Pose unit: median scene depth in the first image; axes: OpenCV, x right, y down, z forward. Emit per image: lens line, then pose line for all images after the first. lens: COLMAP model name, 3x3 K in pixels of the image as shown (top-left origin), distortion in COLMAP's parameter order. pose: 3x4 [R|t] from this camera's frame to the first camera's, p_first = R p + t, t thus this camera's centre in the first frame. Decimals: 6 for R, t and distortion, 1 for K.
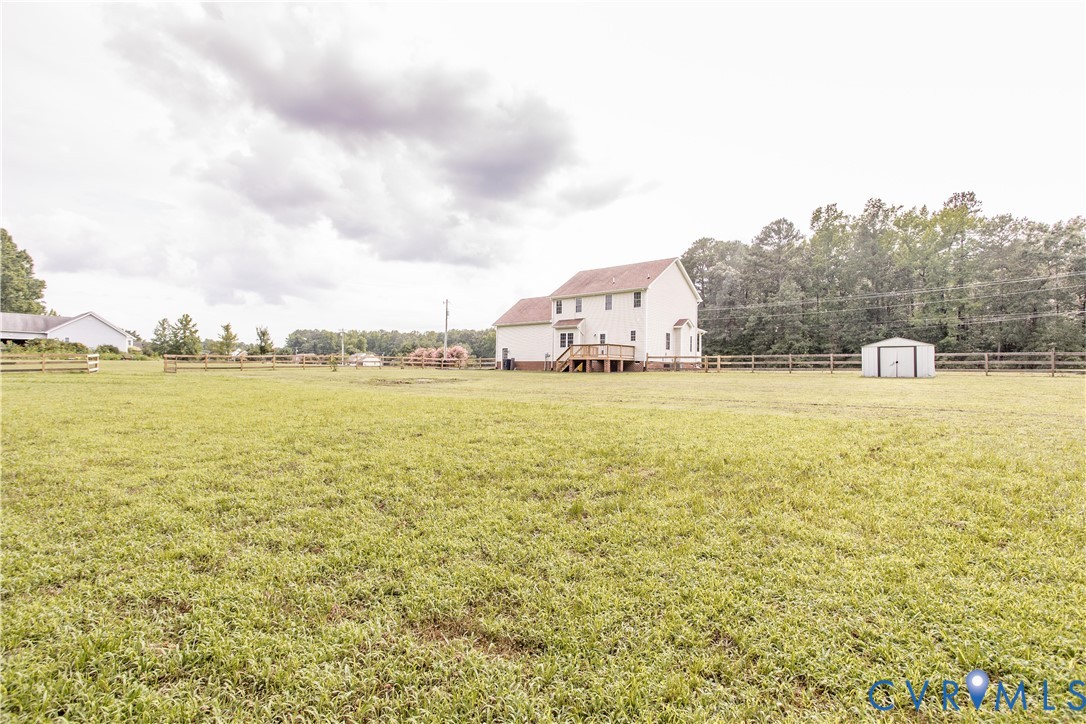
lens RADIAL K [[522.4, 0, 543.0], [0, 522.4, 362.0], [0, 0, 1]] dist [-0.001416, -0.000398]
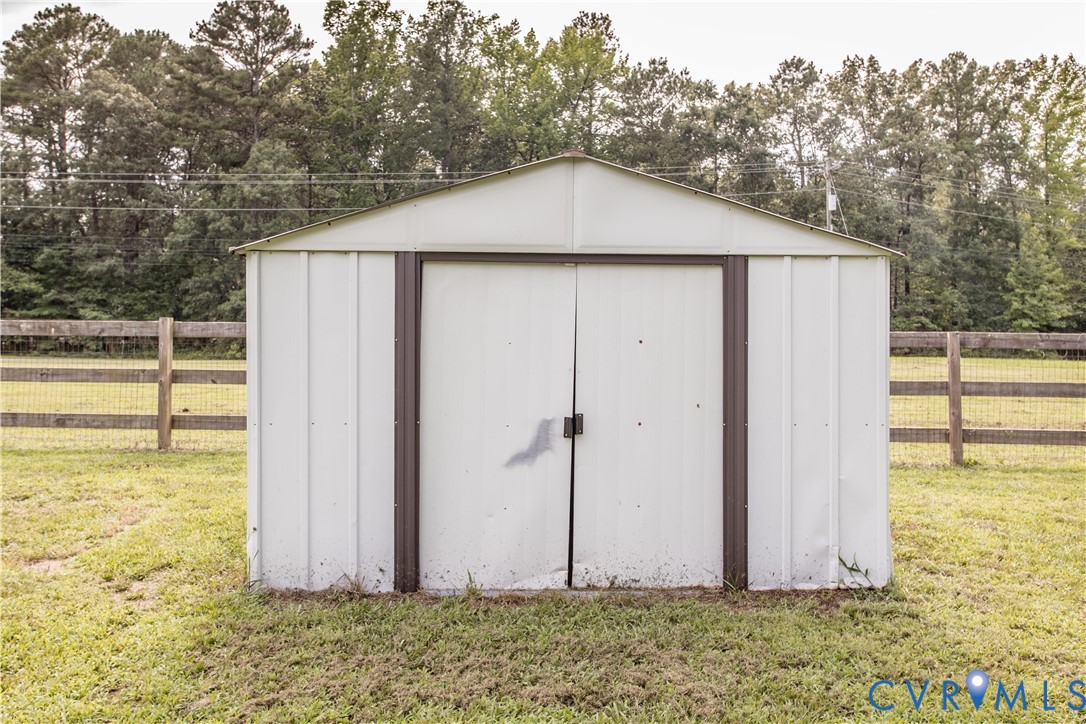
lens RADIAL K [[927.7, 0, 543.0], [0, 927.7, 362.0], [0, 0, 1]] dist [-0.009743, -0.003326]
pose [[0.785318, -0.005326, 0.619070, 0.182307], [-0.018183, 0.999333, 0.031663, -0.005134], [-0.618825, -0.036122, 0.784698, 0.278798]]
